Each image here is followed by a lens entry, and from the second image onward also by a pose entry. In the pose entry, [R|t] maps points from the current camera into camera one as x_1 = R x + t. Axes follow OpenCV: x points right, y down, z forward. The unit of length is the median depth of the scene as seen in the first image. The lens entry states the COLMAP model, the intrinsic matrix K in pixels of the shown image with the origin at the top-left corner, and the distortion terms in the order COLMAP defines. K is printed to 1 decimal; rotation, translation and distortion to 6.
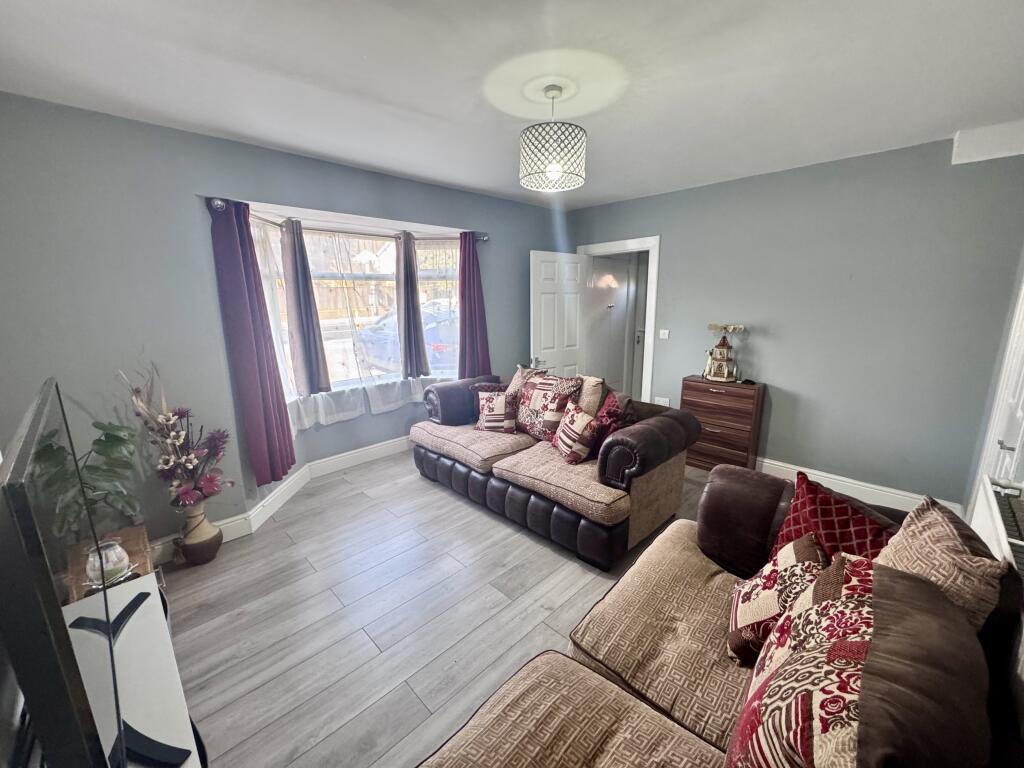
lens RADIAL K [[407.4, 0, 512.5], [0, 407.4, 382.4], [0, 0, 1]] dist [-0.003122, -0.000035]
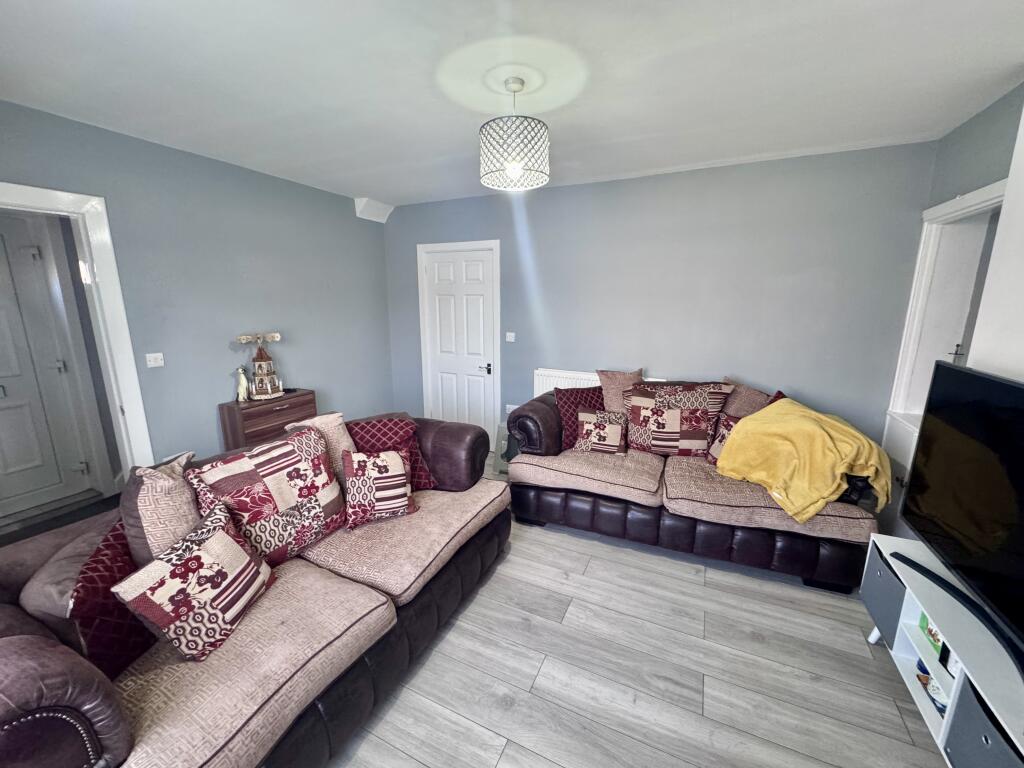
lens RADIAL K [[407.4, 0, 512.5], [0, 407.4, 382.4], [0, 0, 1]] dist [-0.003122, -0.000035]
pose [[-0.339042, -0.179359, 0.923515, -0.533752], [0.197816, 0.946119, 0.256372, -0.177764], [-0.919739, 0.269607, -0.285294, 0.866984]]
